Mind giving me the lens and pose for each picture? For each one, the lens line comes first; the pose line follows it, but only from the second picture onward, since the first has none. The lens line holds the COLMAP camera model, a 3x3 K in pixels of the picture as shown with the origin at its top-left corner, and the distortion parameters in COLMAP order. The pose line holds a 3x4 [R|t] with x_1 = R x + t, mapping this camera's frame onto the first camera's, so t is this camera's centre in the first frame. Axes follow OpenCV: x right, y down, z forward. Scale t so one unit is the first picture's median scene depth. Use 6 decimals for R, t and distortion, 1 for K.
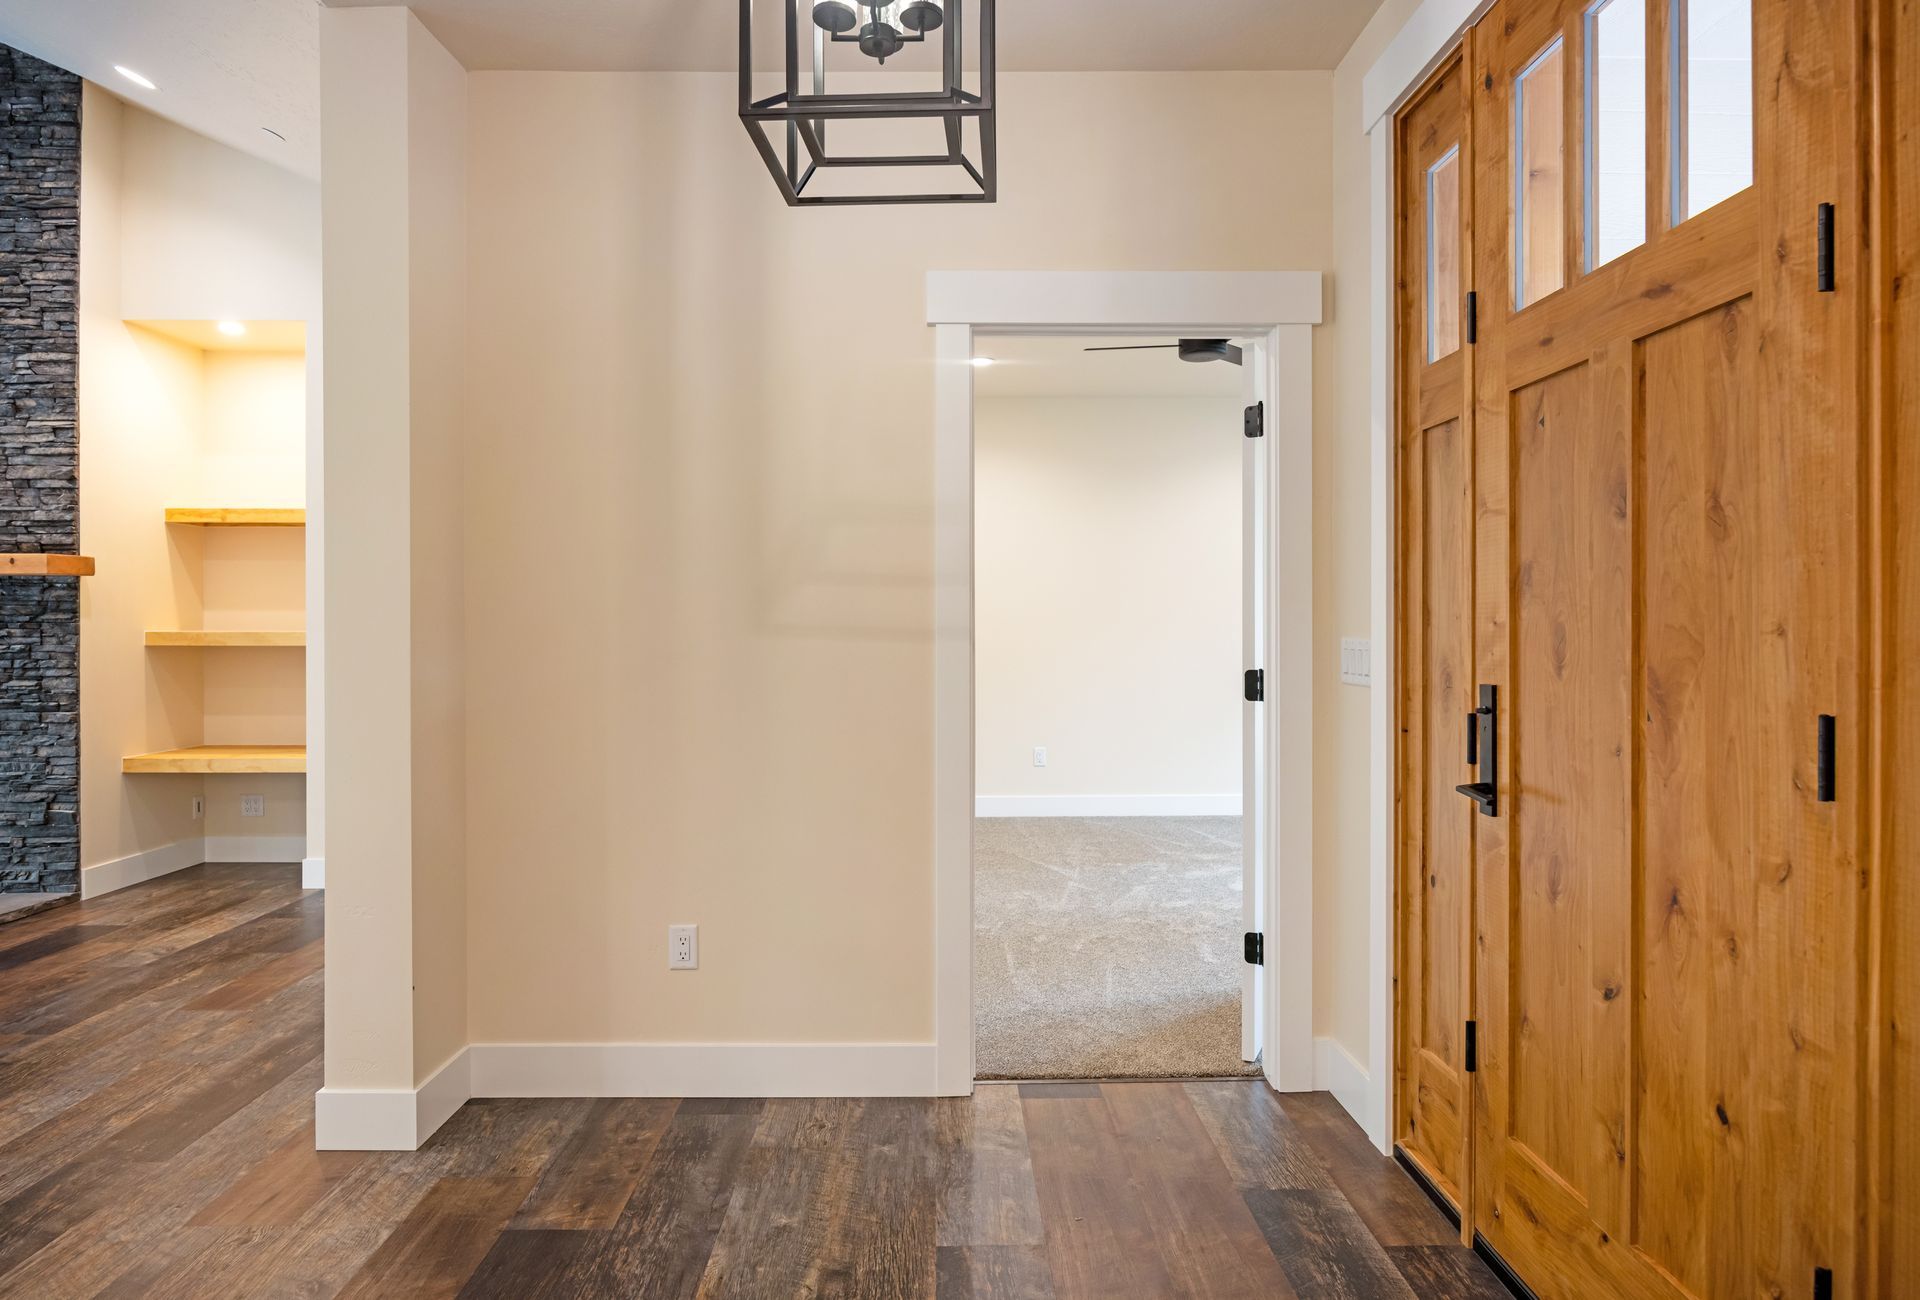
lens RADIAL K [[1135.1, 0, 957.8], [0, 1135.1, 626.4], [0, 0, 1]] dist [0.003028, -0.001540]
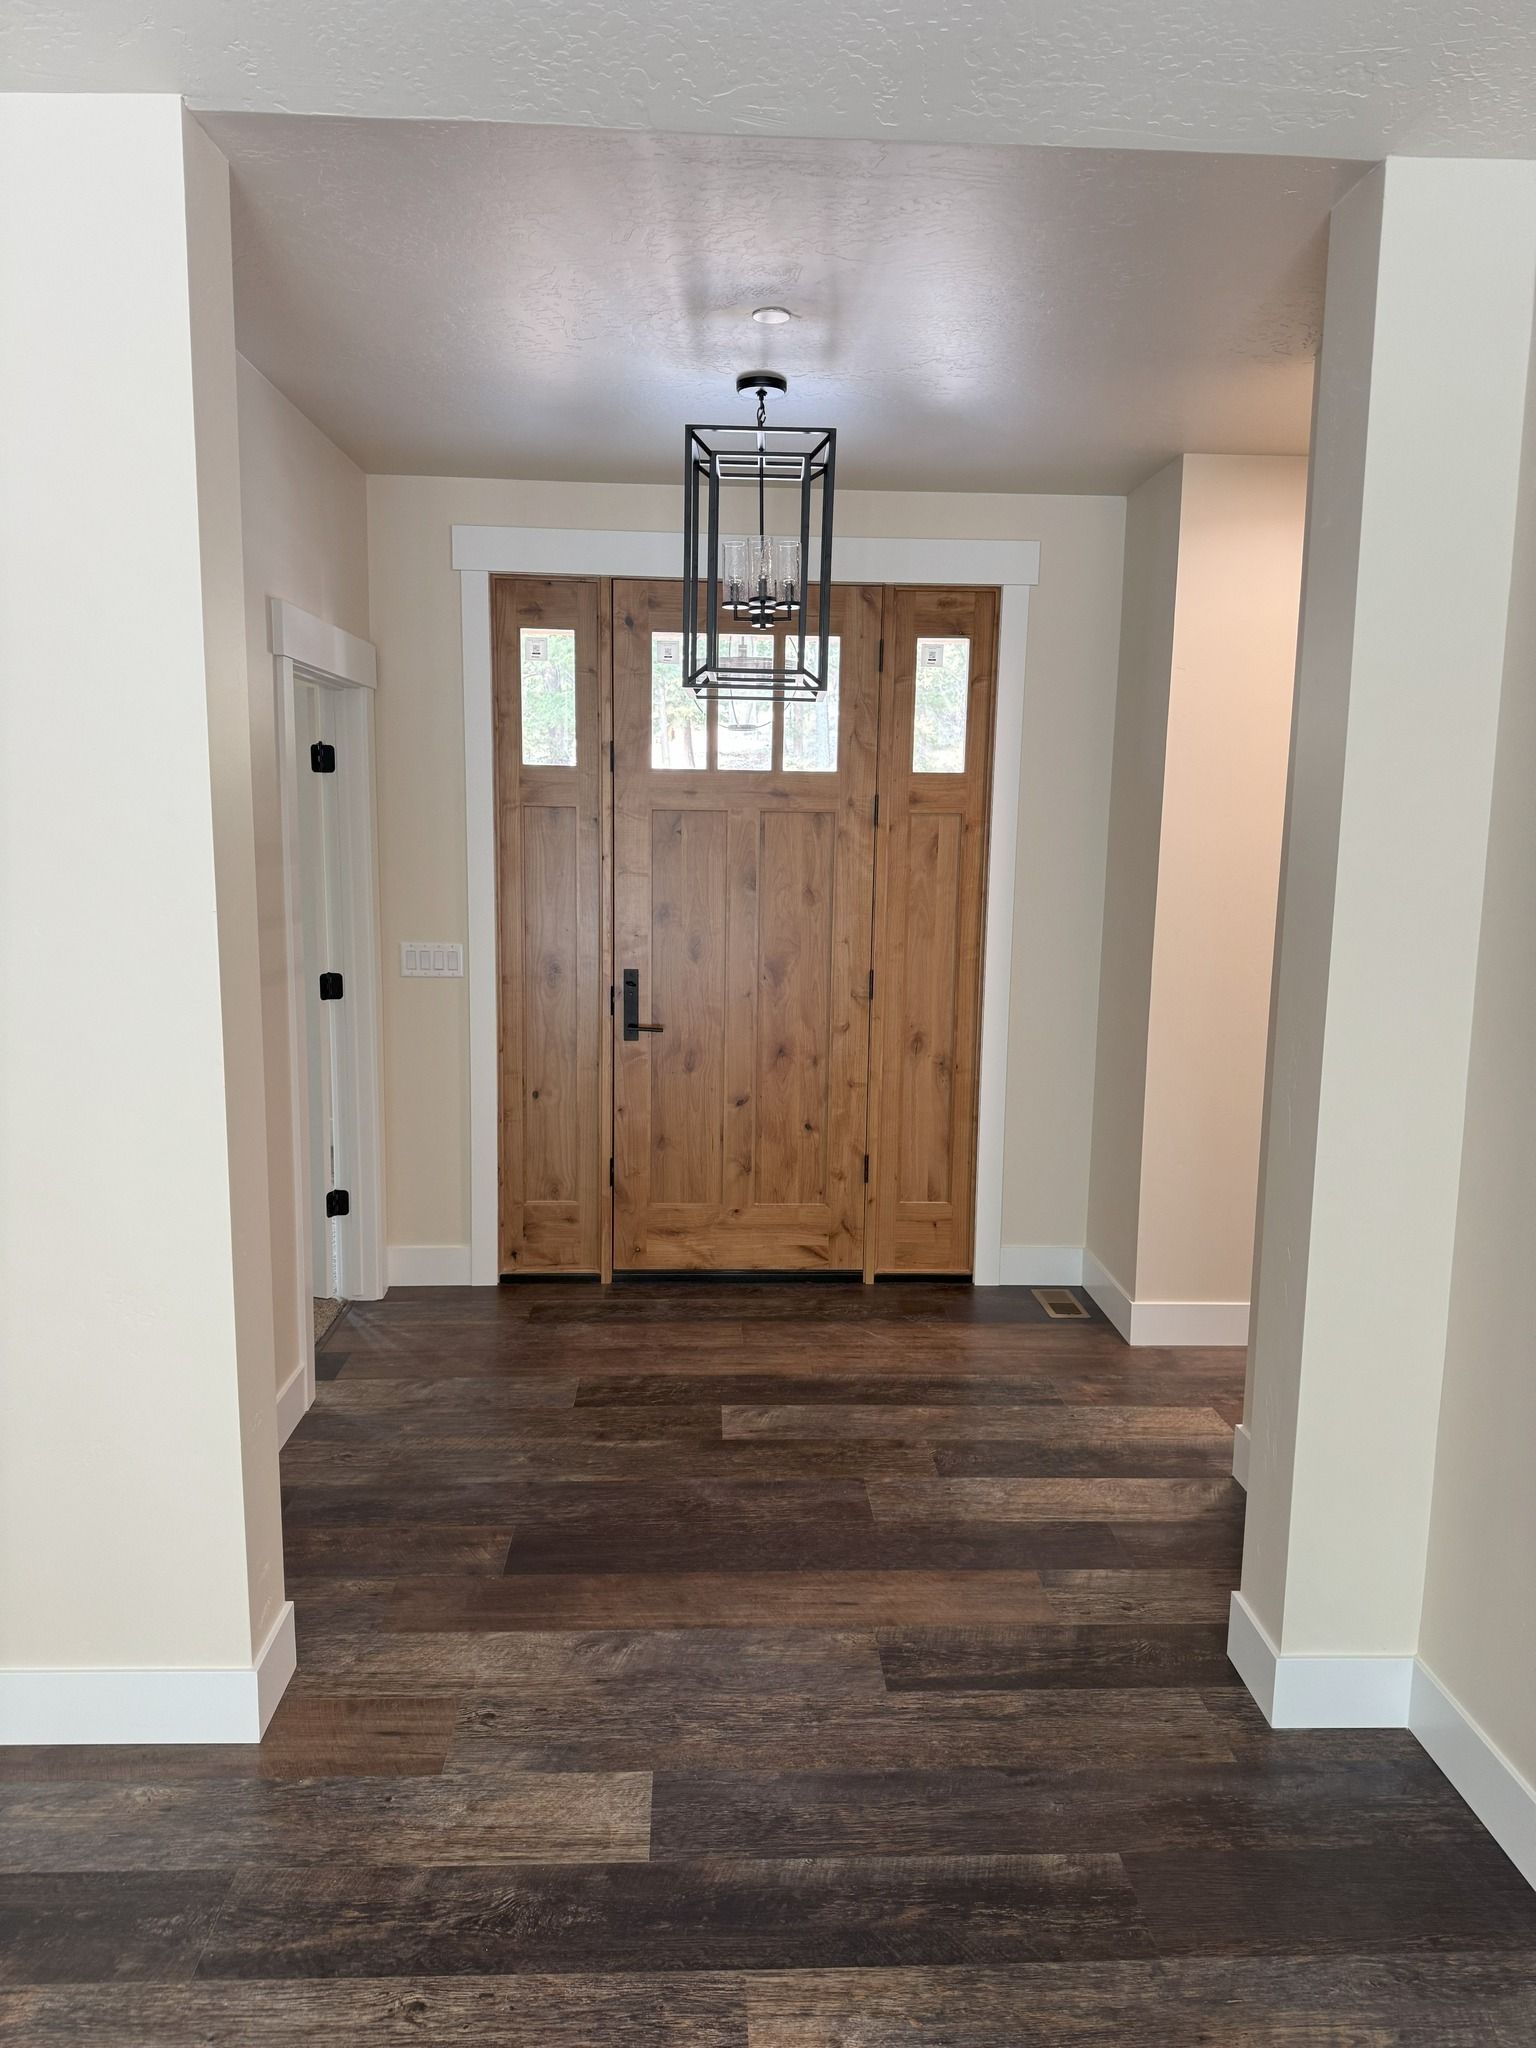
lens RADIAL K [[1390.2, 0, 768.0], [0, 1390.2, 1024.0], [0, 0, 1]] dist [0.051658, -0.065806]
pose [[-0.030295, -0.140481, 0.989620, -1.665579], [-0.015113, 0.990025, 0.140076, -0.168905], [-0.999427, -0.010712, -0.032116, 0.817837]]
